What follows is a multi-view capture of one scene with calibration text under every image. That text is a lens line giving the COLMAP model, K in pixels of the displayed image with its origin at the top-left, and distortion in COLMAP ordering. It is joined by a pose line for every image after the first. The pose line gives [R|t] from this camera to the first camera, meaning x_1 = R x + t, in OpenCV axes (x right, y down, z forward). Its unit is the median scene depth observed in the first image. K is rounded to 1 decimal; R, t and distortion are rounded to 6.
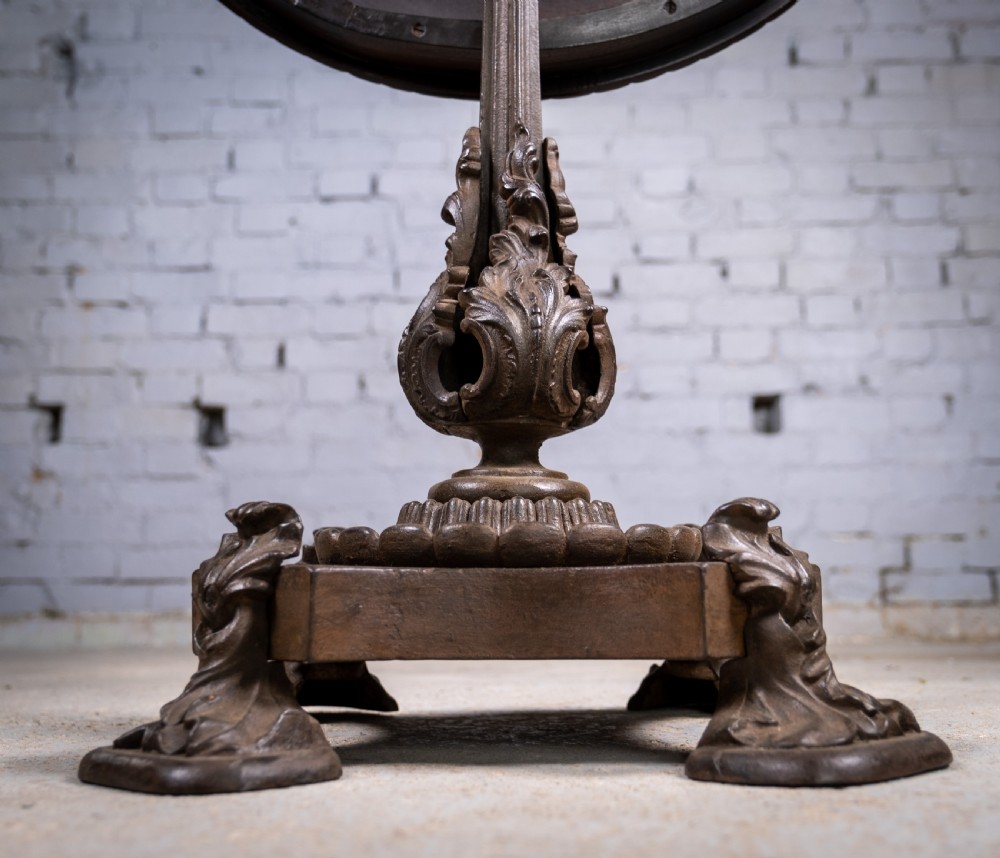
lens RADIAL K [[1207.8, 0, 516.7], [0, 1207.8, 420.4], [0, 0, 1]] dist [-0.013147, 0.000000]
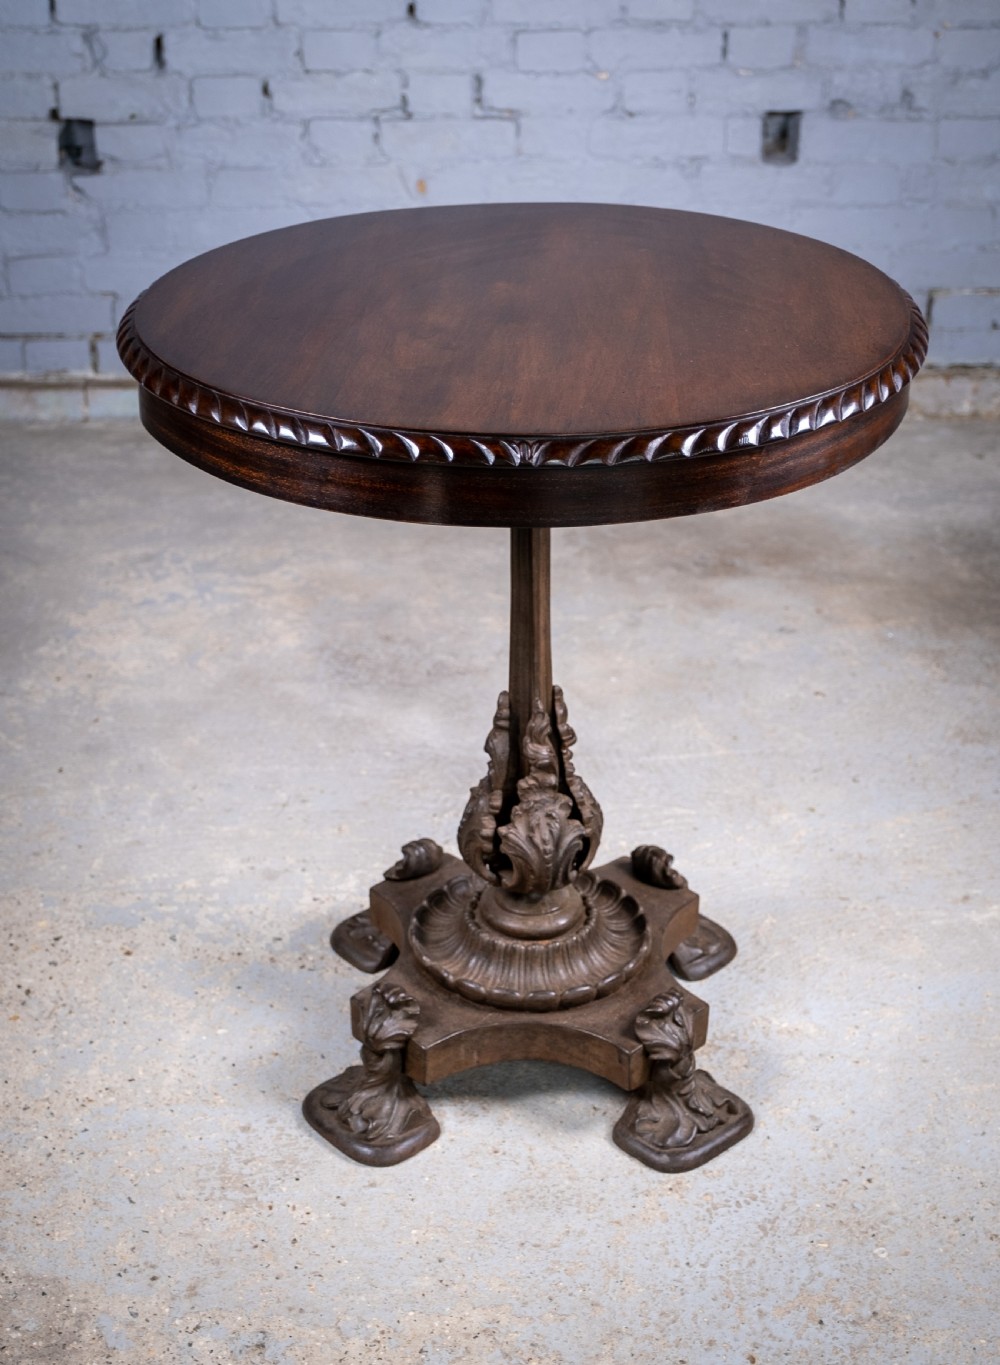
lens RADIAL K [[1954.3, 0, 476.5], [0, 1954.3, 615.3], [0, 0, 1]] dist [-0.028198, 0.000000]
pose [[0.999208, -0.000194, 0.039781, -0.043413], [-0.020952, 0.847482, 0.530410, -0.414326], [-0.033817, -0.530824, 0.846807, -0.245184]]
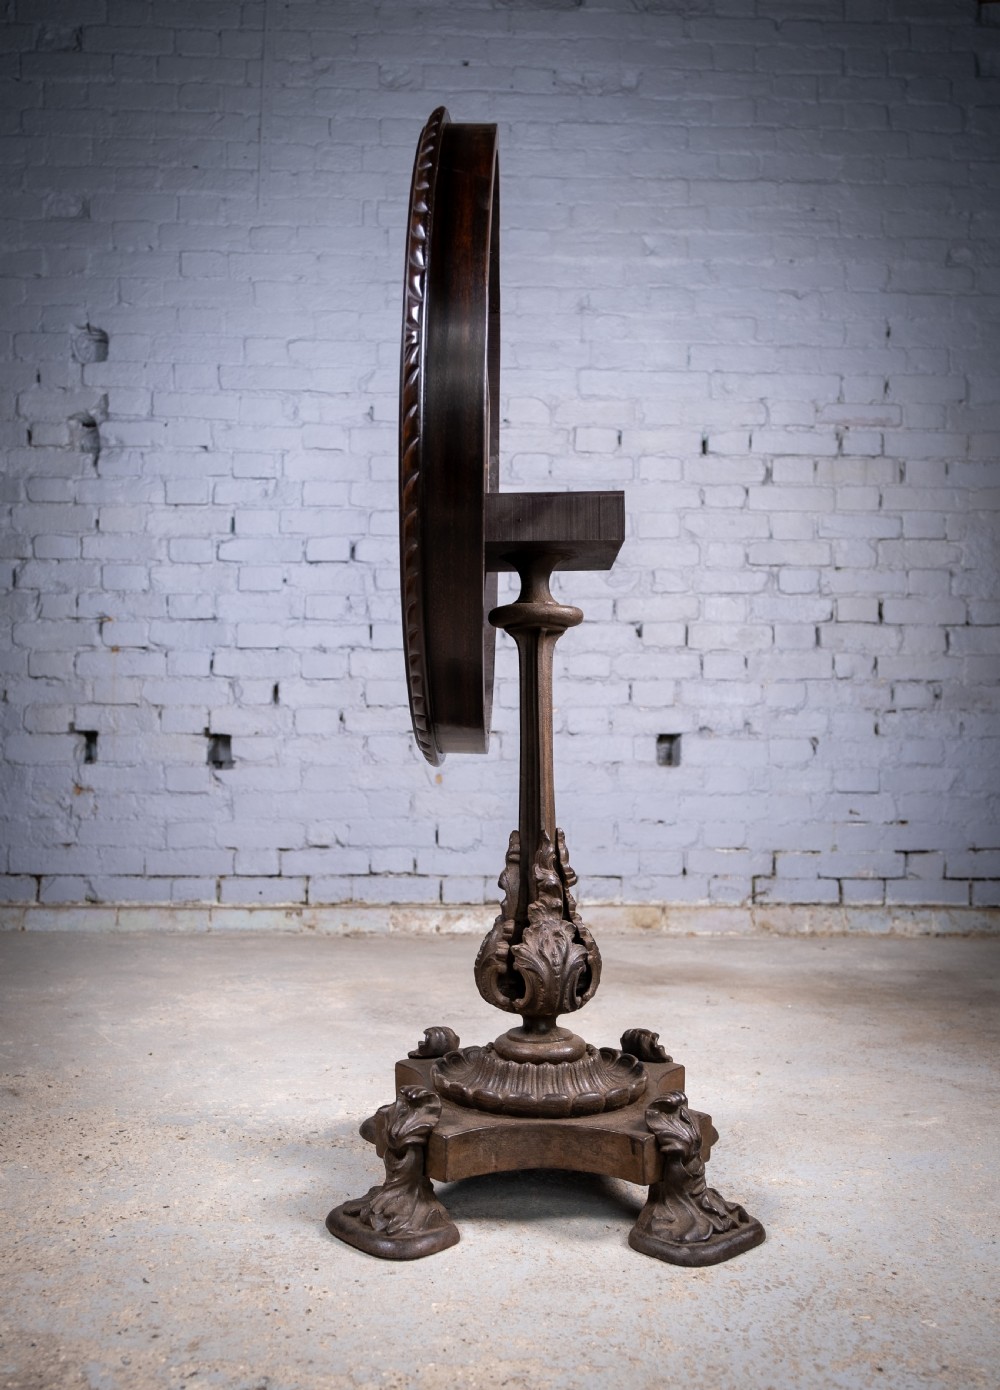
lens RADIAL K [[1133.5, 0, 452.9], [0, 1133.5, 744.3], [0, 0, 1]] dist [-0.011615, -0.005302]
pose [[0.999462, 0.019739, 0.026176, -0.045214], [-0.022778, 0.992342, 0.121403, -0.147529], [-0.023579, -0.121934, 0.992258, -0.150846]]
